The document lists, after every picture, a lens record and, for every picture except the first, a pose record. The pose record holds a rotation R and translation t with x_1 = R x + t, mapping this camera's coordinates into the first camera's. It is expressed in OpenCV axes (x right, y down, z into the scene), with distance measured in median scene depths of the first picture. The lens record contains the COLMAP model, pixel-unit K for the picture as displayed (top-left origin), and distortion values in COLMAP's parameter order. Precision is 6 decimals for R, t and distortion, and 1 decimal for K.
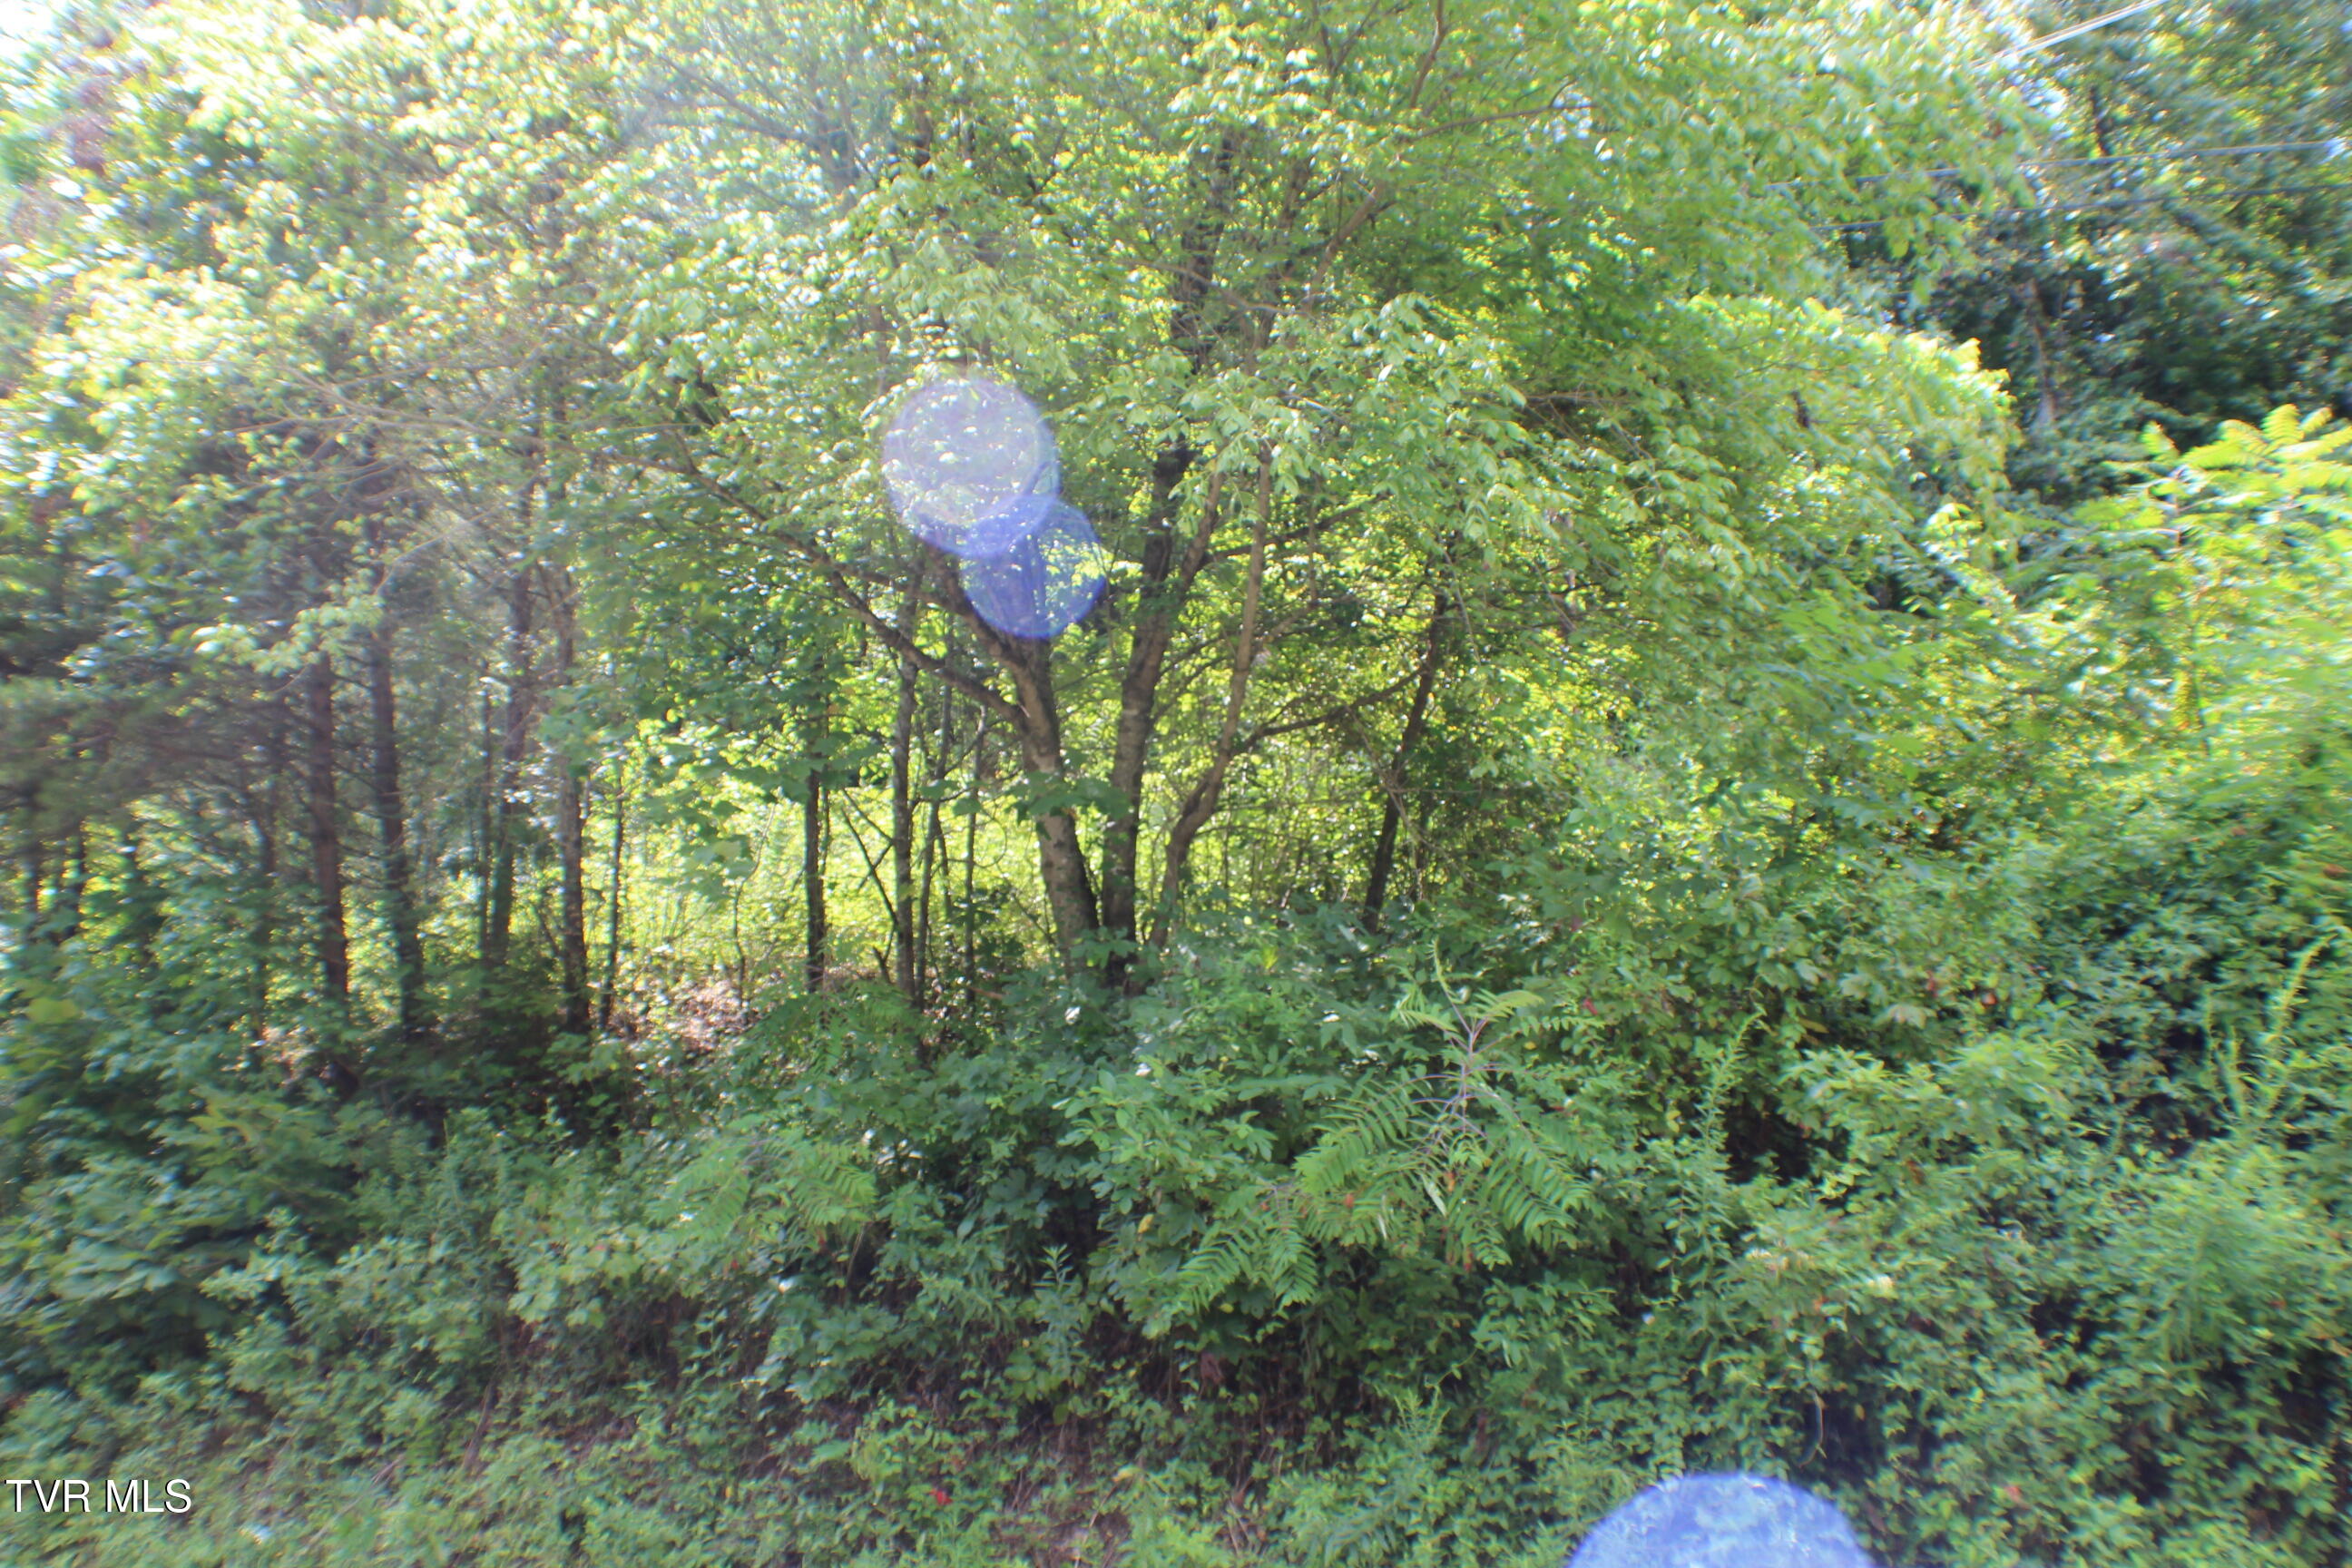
lens RADIAL K [[2023.7, 0, 1174.6], [0, 2023.7, 795.2], [0, 0, 1]] dist [-0.222899, 0.097340]
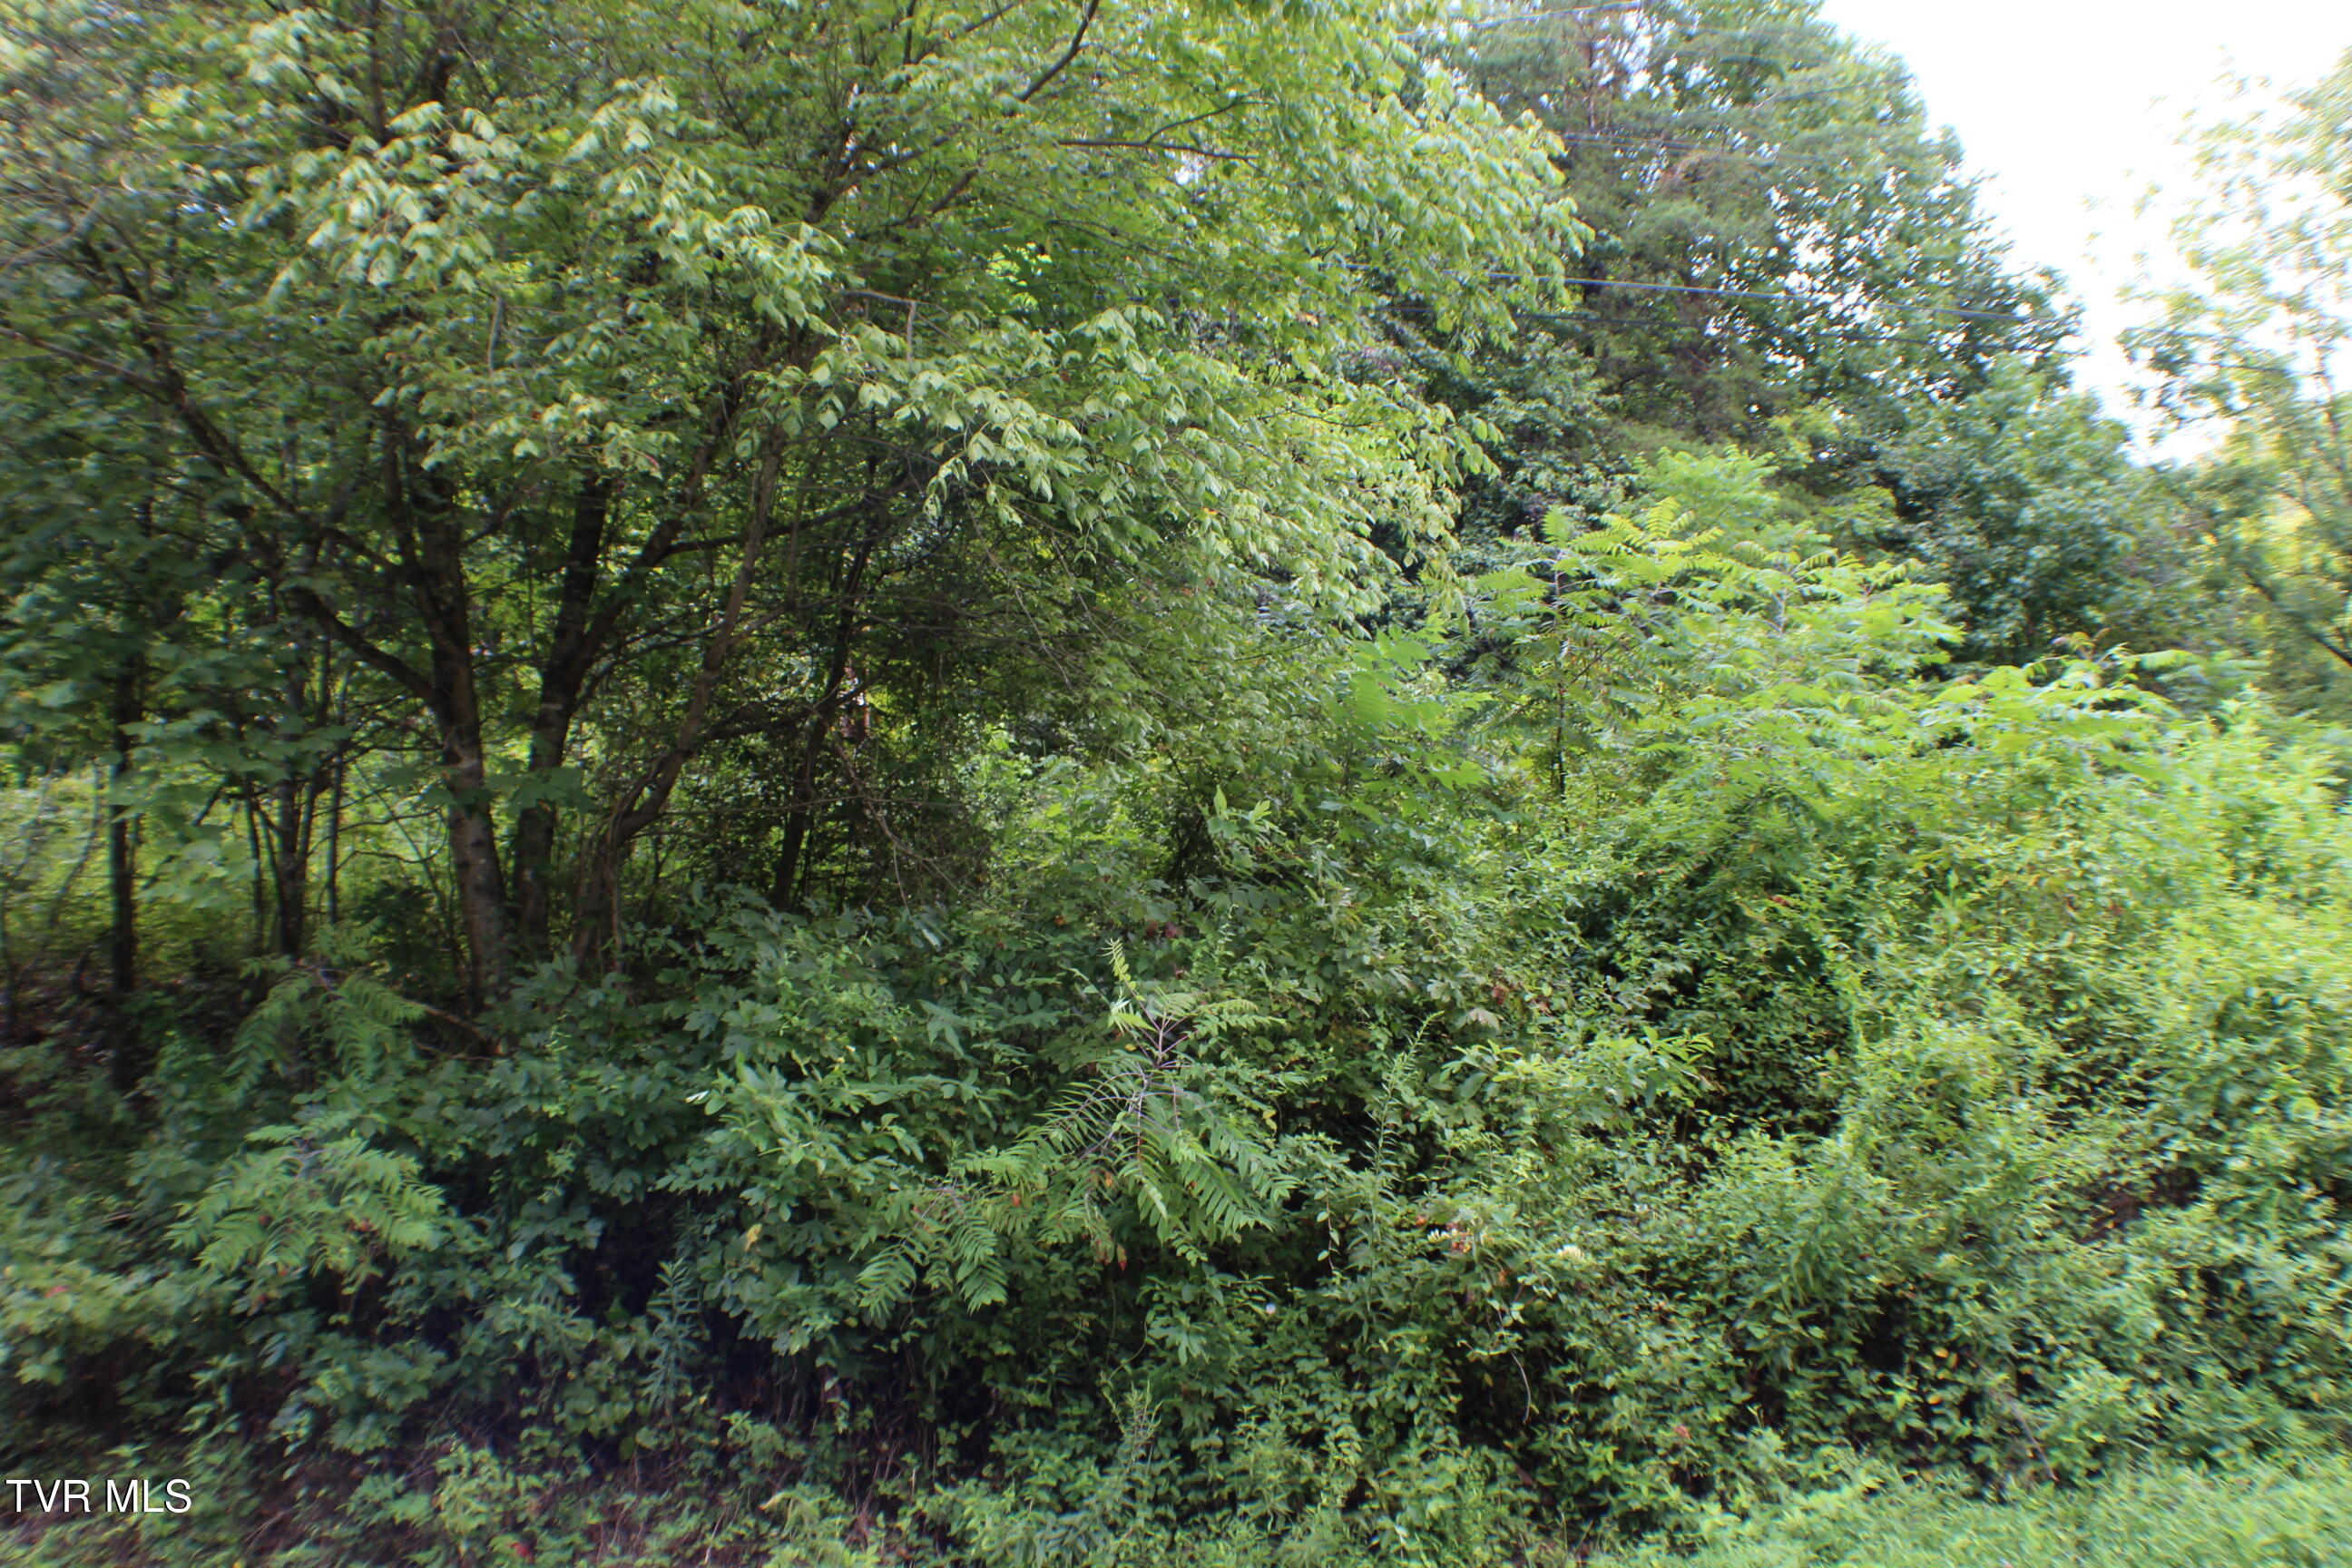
lens RADIAL K [[2023.7, 0, 1183.8], [0, 2023.7, 781.1], [0, 0, 1]] dist [-0.222899, 0.097340]
pose [[0.886374, 0.054849, 0.459710, -0.289969], [-0.039983, 0.998317, -0.042018, 0.032503], [-0.461241, 0.018863, 0.887075, 0.078689]]
